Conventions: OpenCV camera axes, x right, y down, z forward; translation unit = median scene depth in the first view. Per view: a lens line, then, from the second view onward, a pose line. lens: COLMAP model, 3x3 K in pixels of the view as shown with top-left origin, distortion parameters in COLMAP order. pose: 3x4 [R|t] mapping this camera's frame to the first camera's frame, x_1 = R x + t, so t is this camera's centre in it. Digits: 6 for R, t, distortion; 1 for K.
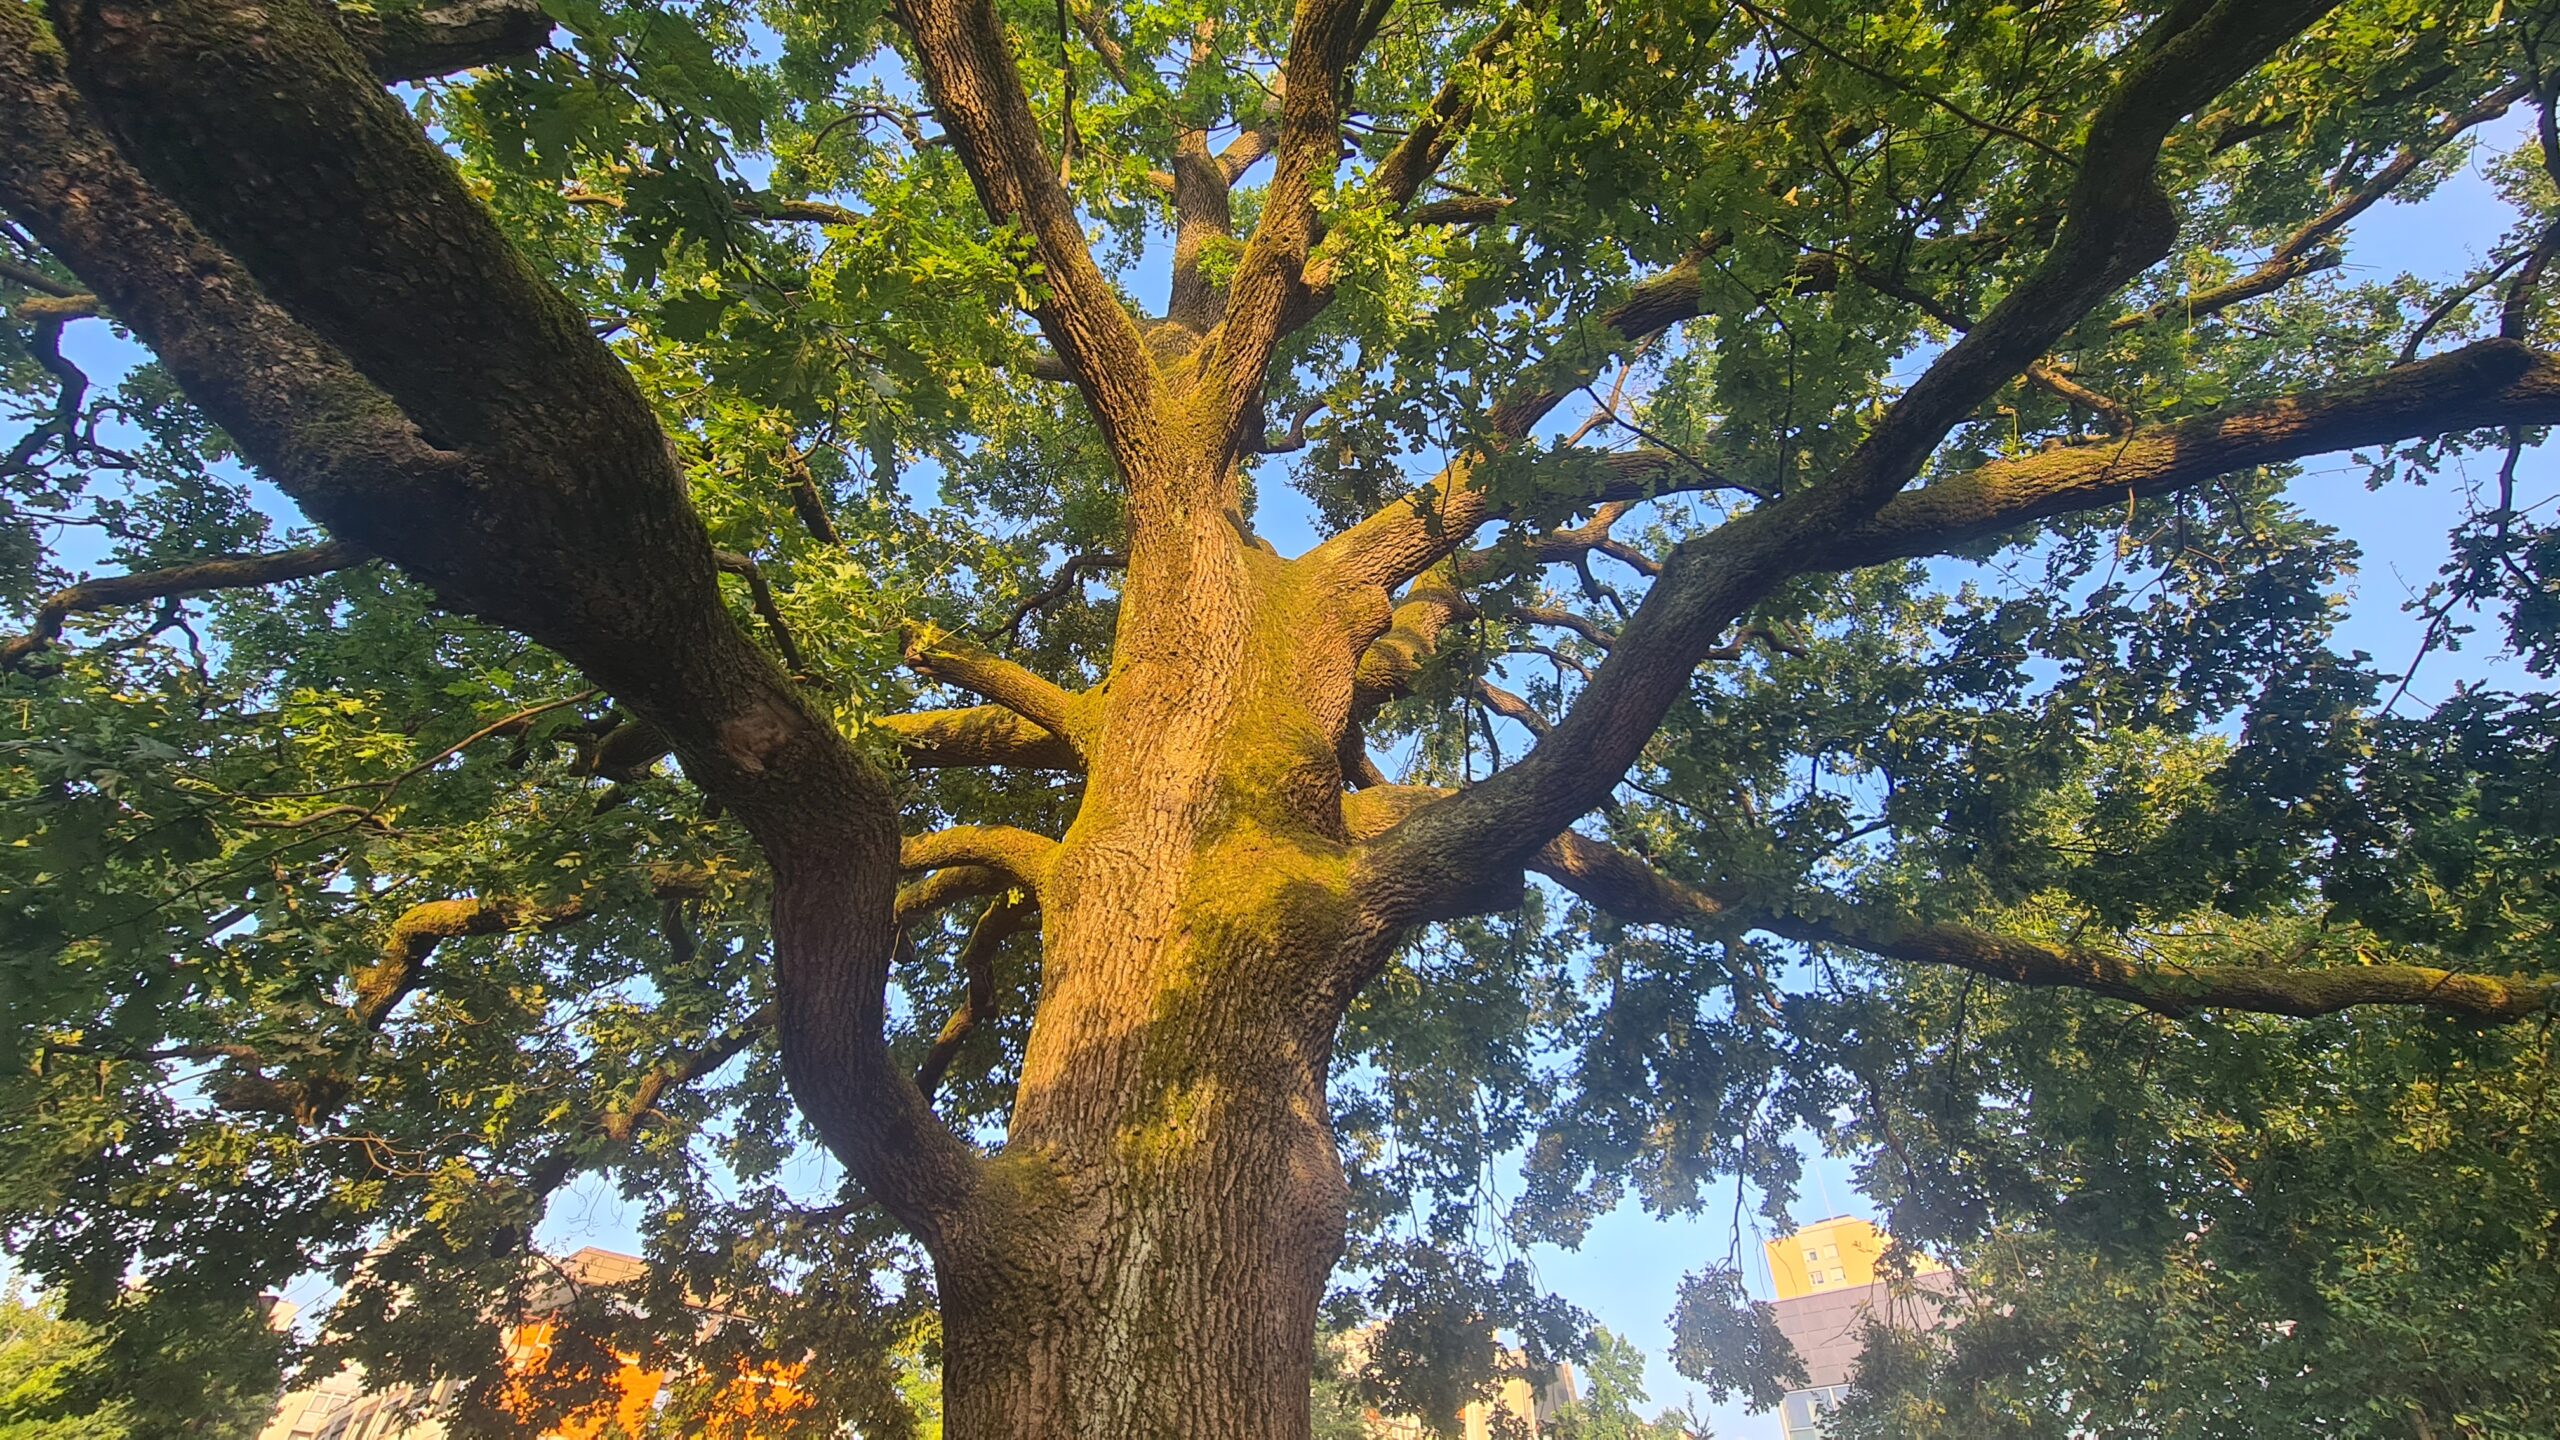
lens RADIAL K [[1037.9, 0, 1301.0], [0, 1037.9, 730.6], [0, 0, 1]] dist [0.007452, 0.000104]
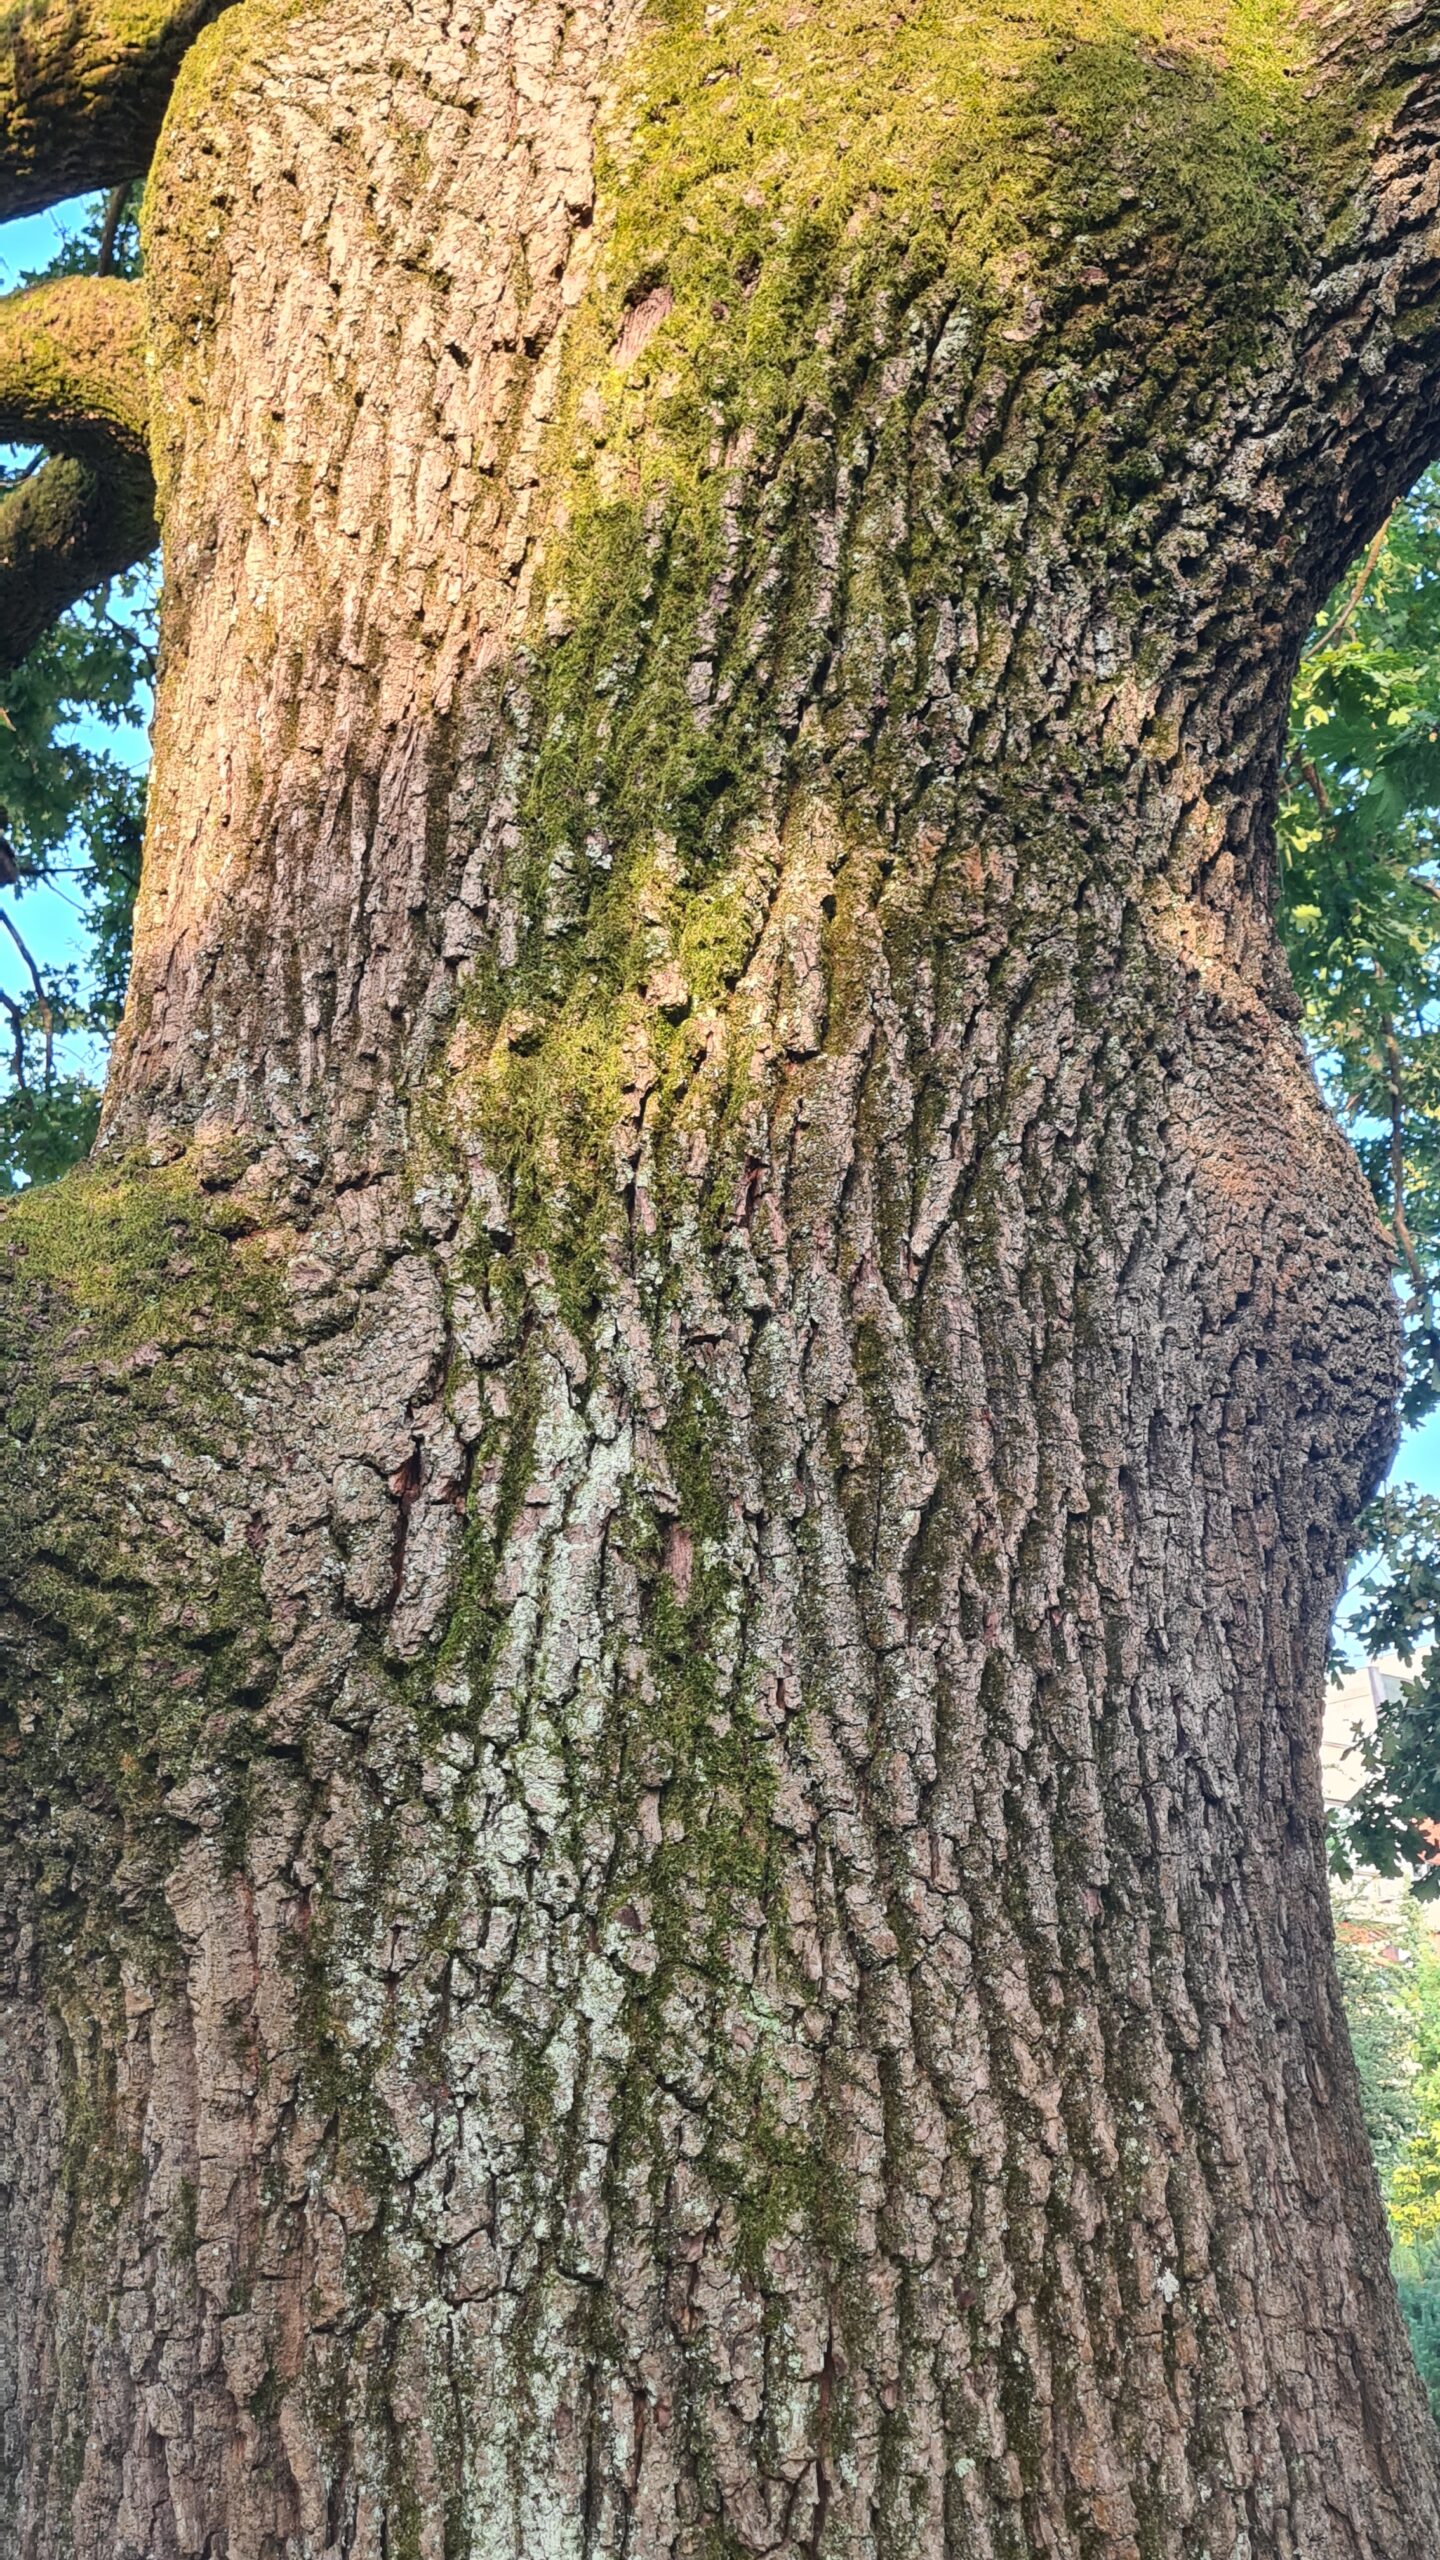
lens RADIAL K [[2356.7, 0, 727.9], [0, 2356.7, 1186.4], [0, 0, 1]] dist [0.042639, -0.007417]
pose [[0.983851, -0.095798, -0.151196, -0.029437], [0.136216, 0.948719, 0.285267, 0.237483], [0.116114, -0.301256, 0.946447, 0.424602]]
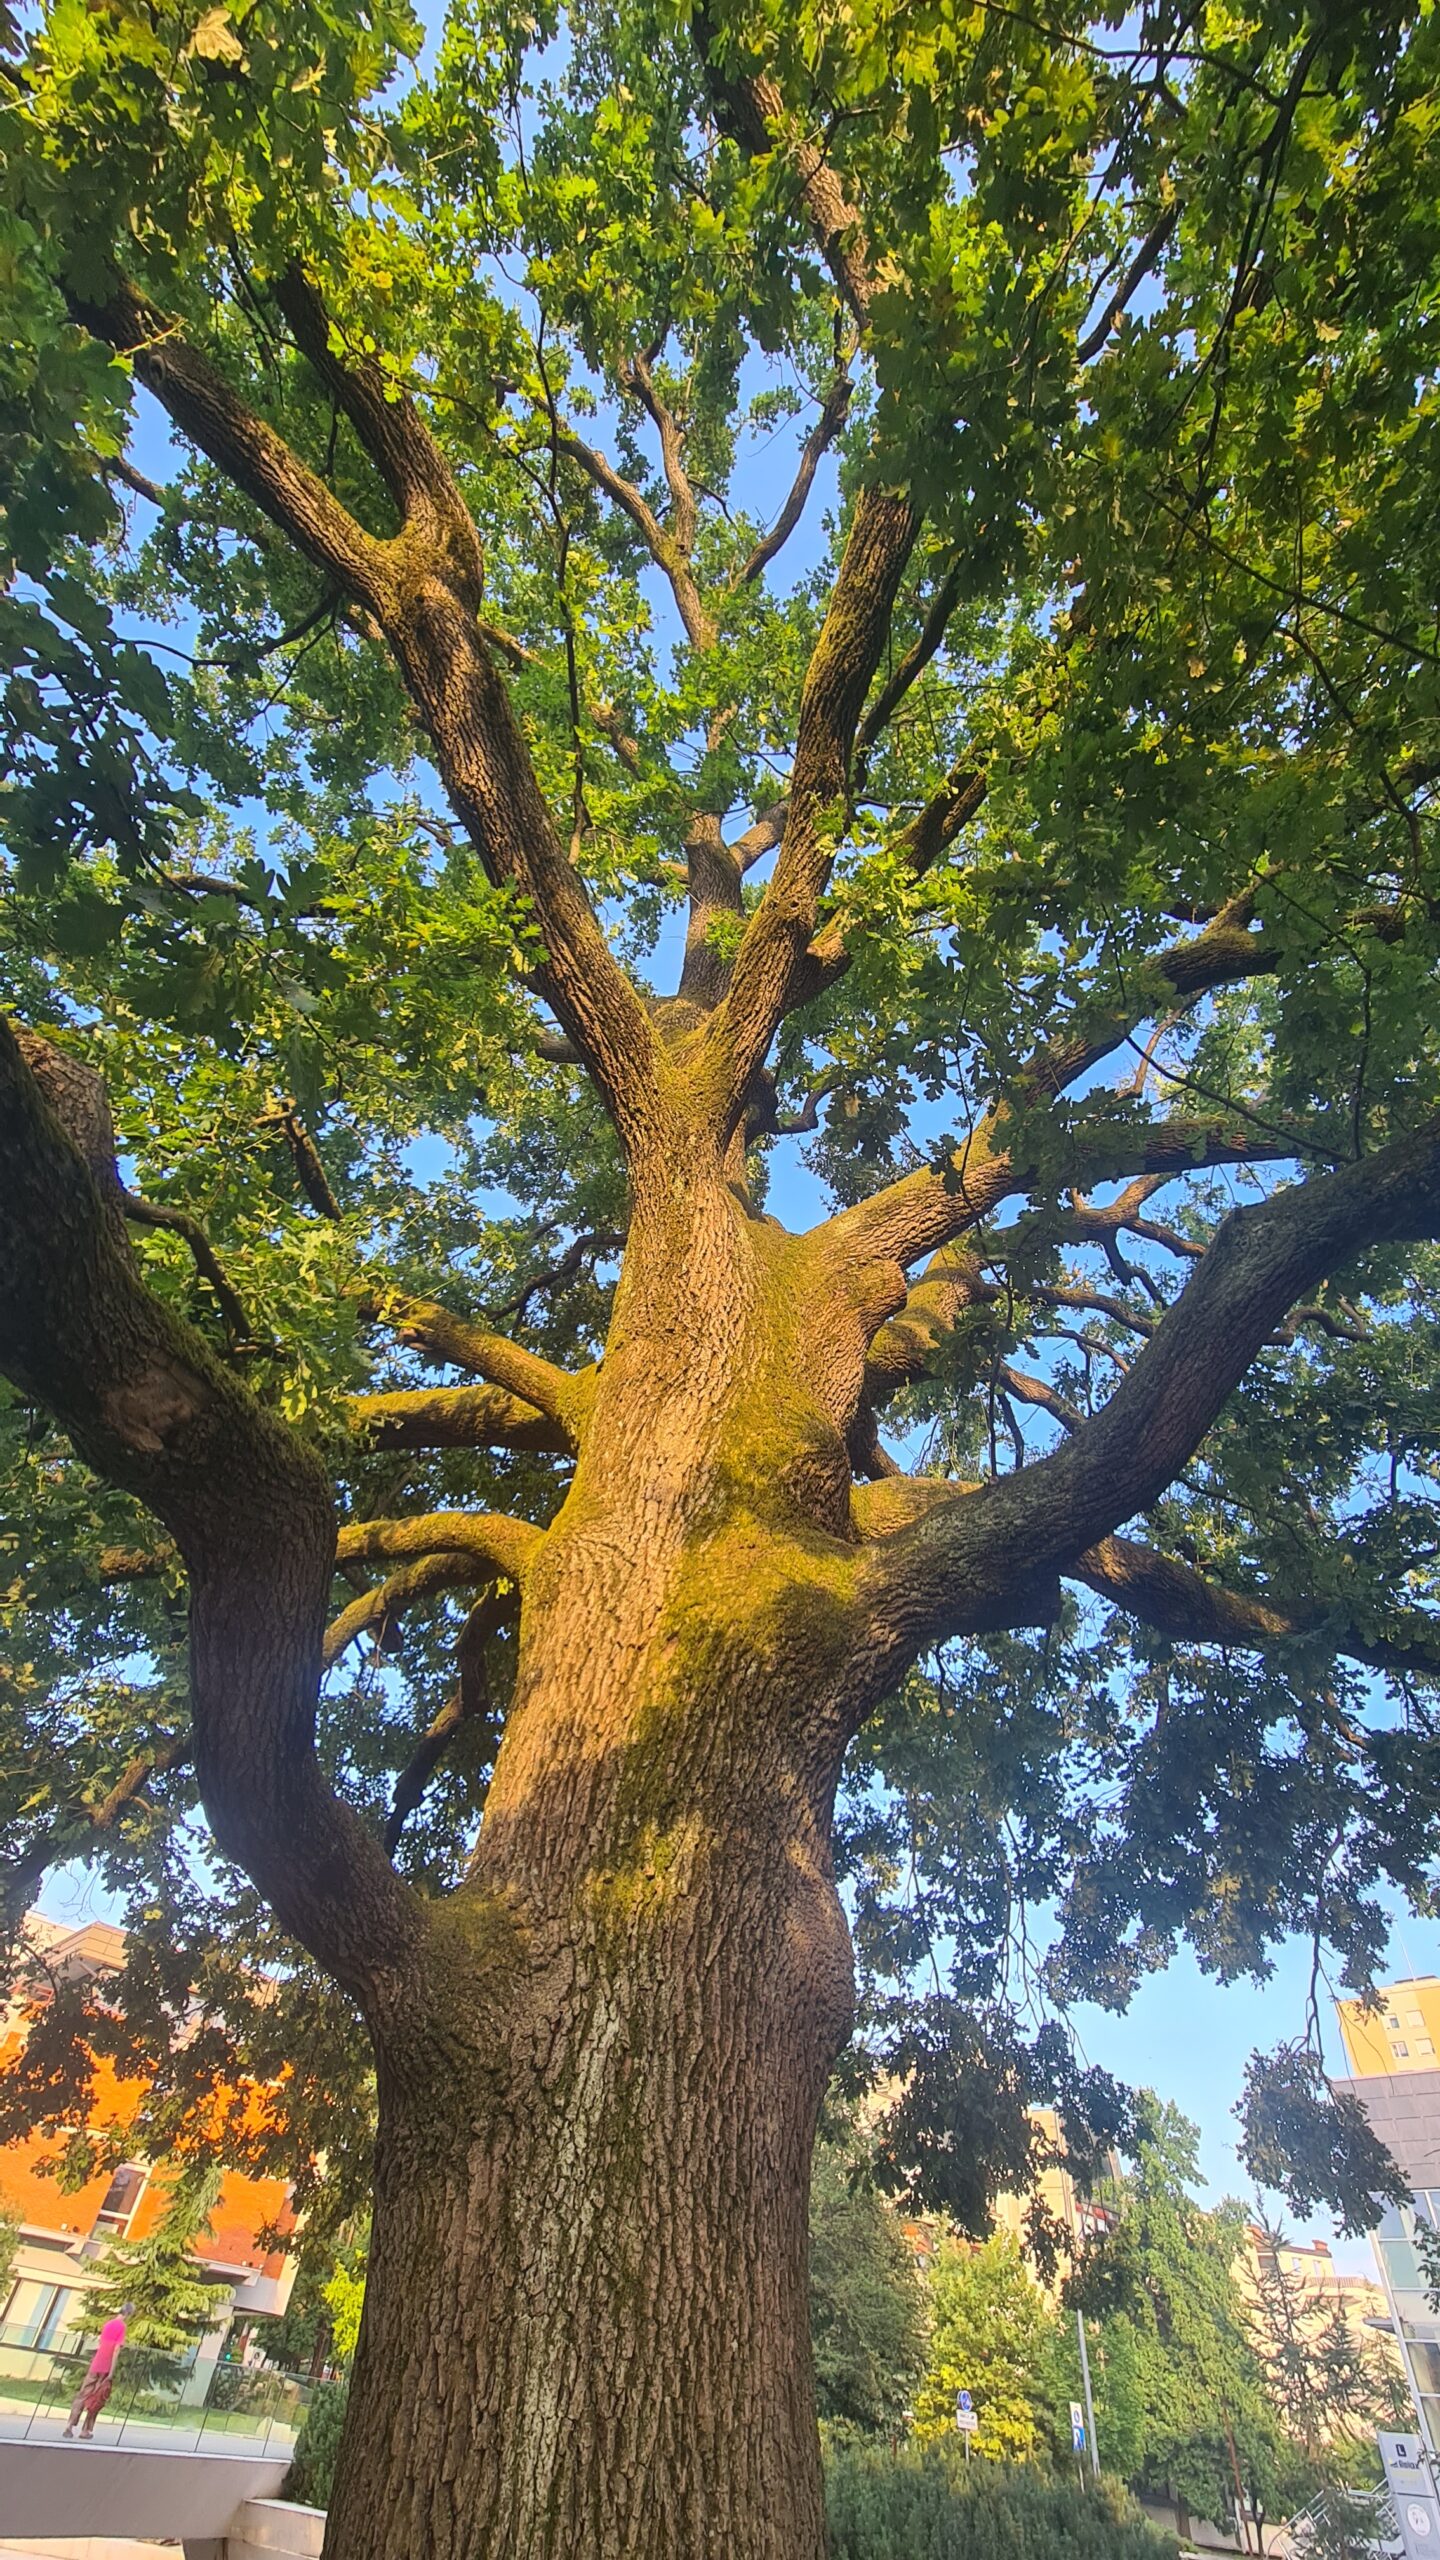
lens RADIAL K [[1037.9, 0, 710.0], [0, 1037.9, 1309.7], [0, 0, 1]] dist [0.007452, 0.000104]
pose [[0.994825, 0.005683, -0.101442, 0.009790], [-0.015896, 0.994844, -0.100161, 0.001059], [0.100350, 0.101255, 0.989786, 0.093383]]
